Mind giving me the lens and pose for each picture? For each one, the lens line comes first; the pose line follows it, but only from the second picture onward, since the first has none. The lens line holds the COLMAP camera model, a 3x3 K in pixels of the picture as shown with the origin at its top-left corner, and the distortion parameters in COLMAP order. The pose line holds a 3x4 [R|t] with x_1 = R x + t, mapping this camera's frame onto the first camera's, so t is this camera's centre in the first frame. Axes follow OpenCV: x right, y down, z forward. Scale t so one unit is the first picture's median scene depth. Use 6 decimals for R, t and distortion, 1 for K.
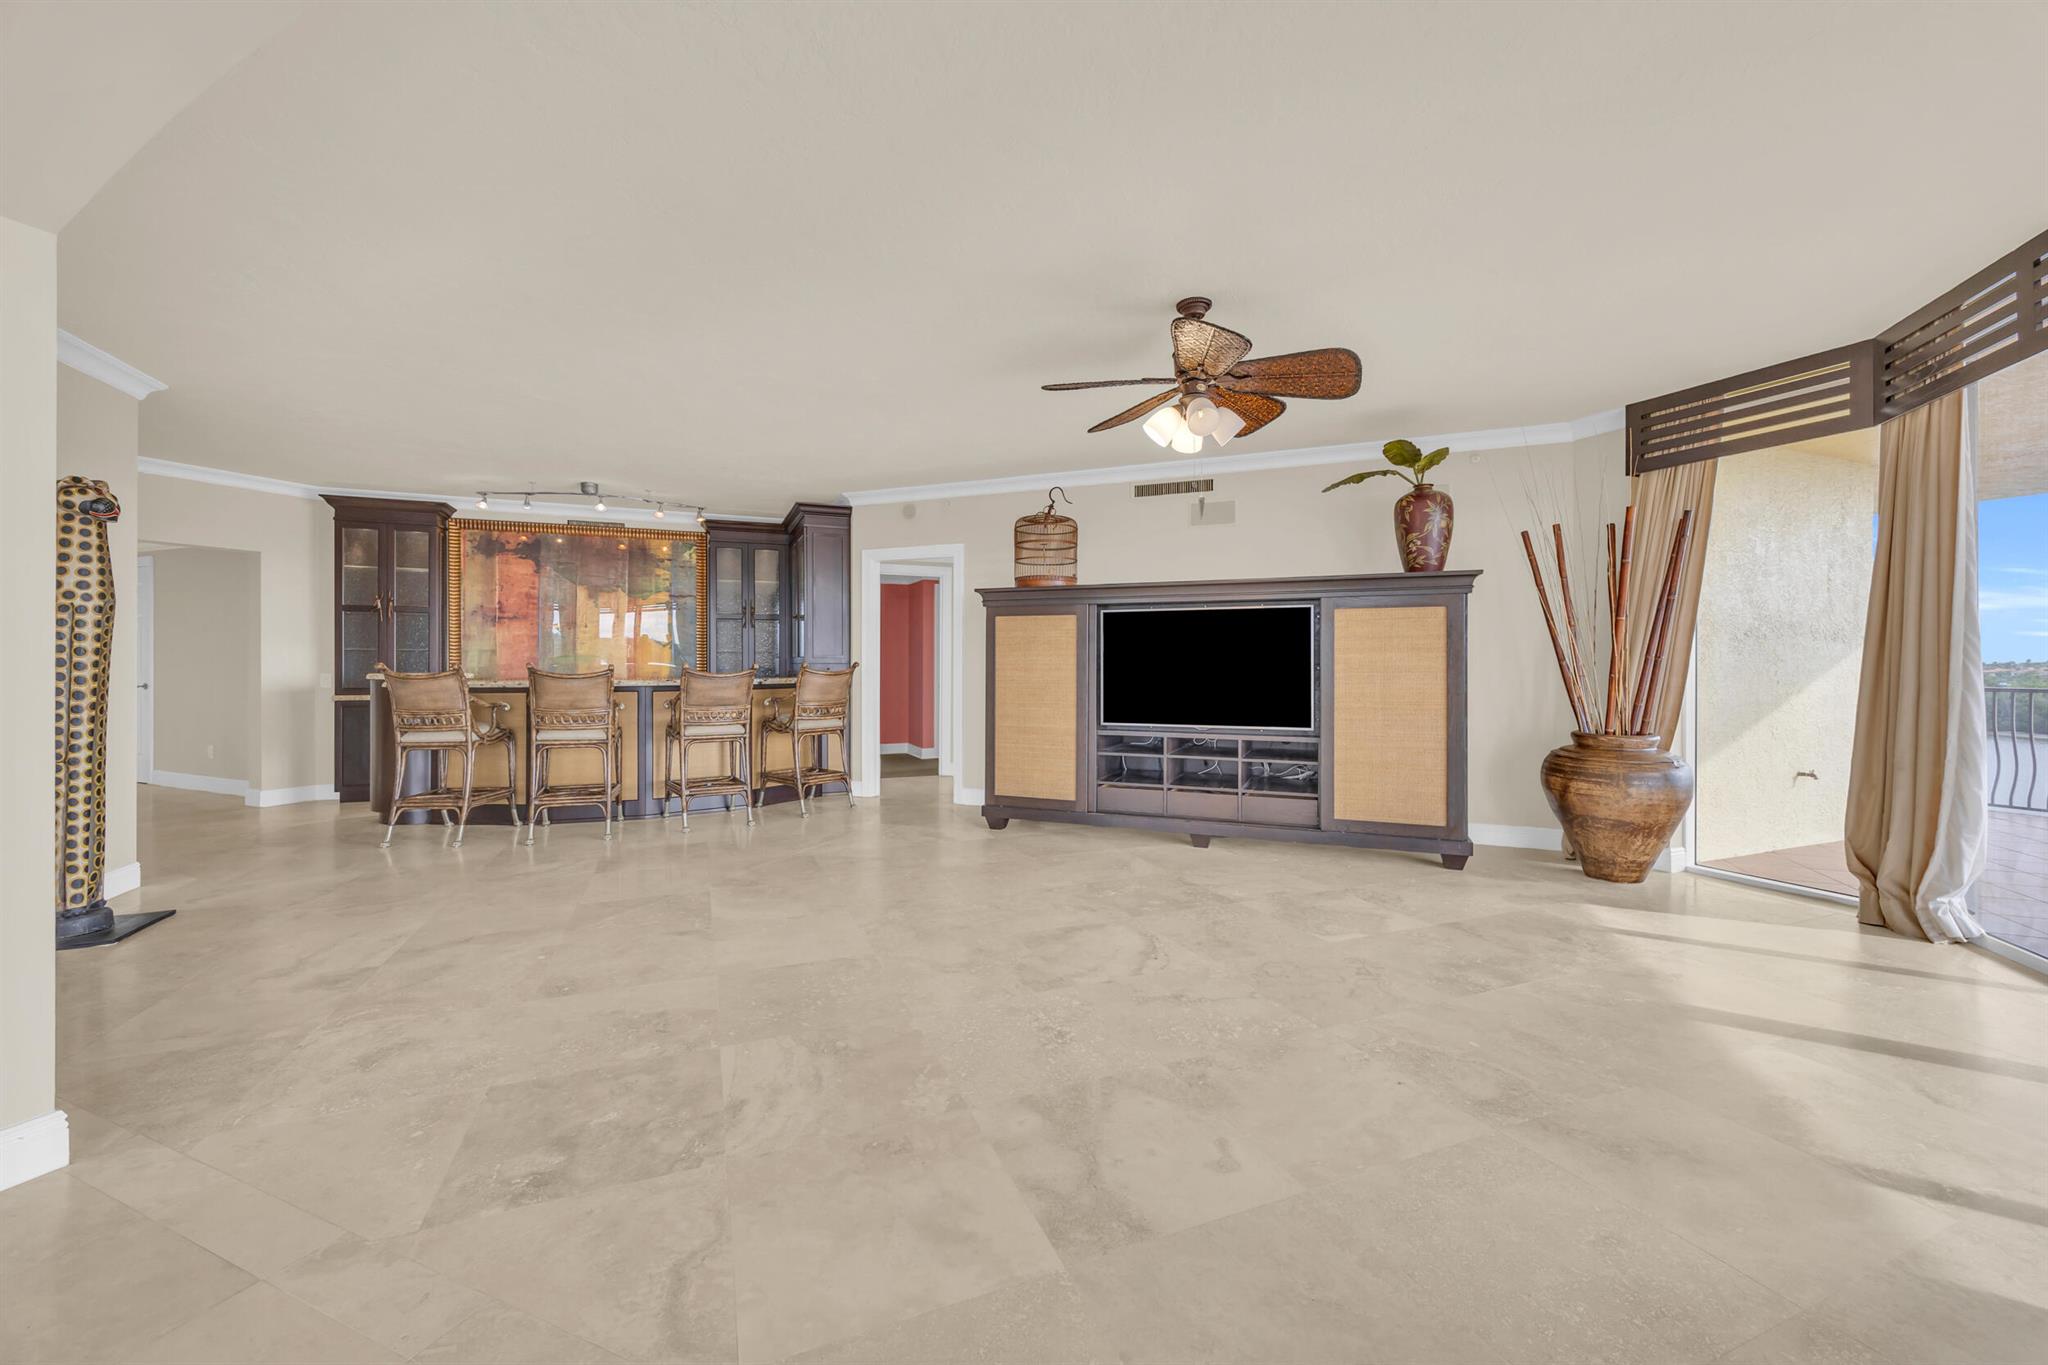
lens RADIAL K [[790.8, 0, 1022.3], [0, 790.8, 661.5], [0, 0, 1]] dist [-0.007497, -0.000182]
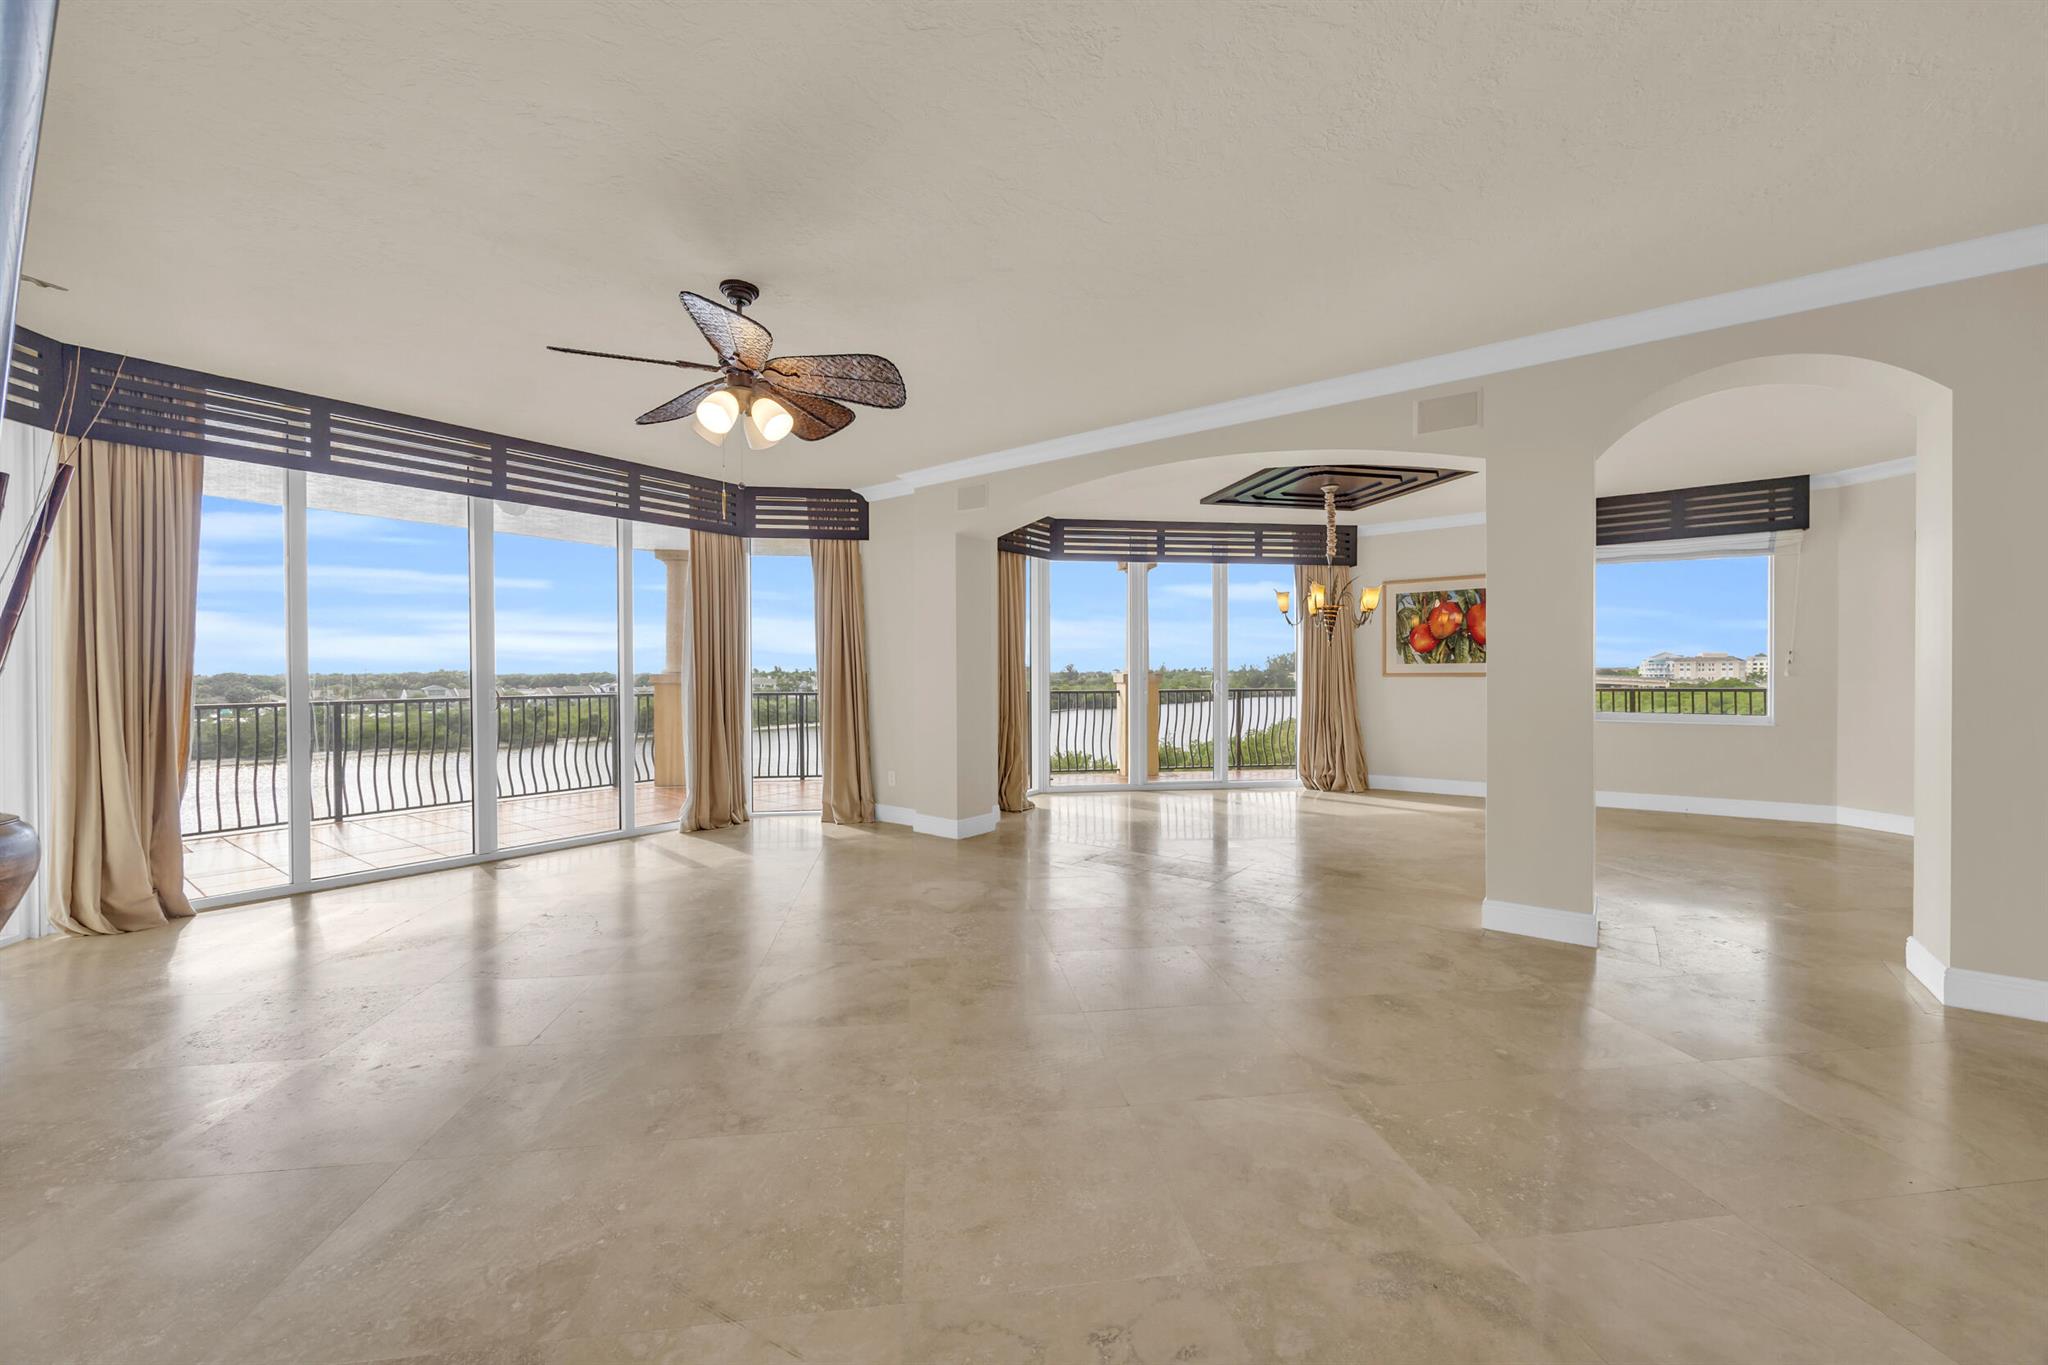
lens RADIAL K [[788.1, 0, 1020.9], [0, 788.1, 679.0], [0, 0, 1]] dist [-0.001165, -0.000031]
pose [[-0.967006, 0.000747, 0.254751, -0.172321], [0.001824, 0.999990, 0.003990, 0.000898], [-0.254746, 0.004323, -0.966998, 0.928583]]
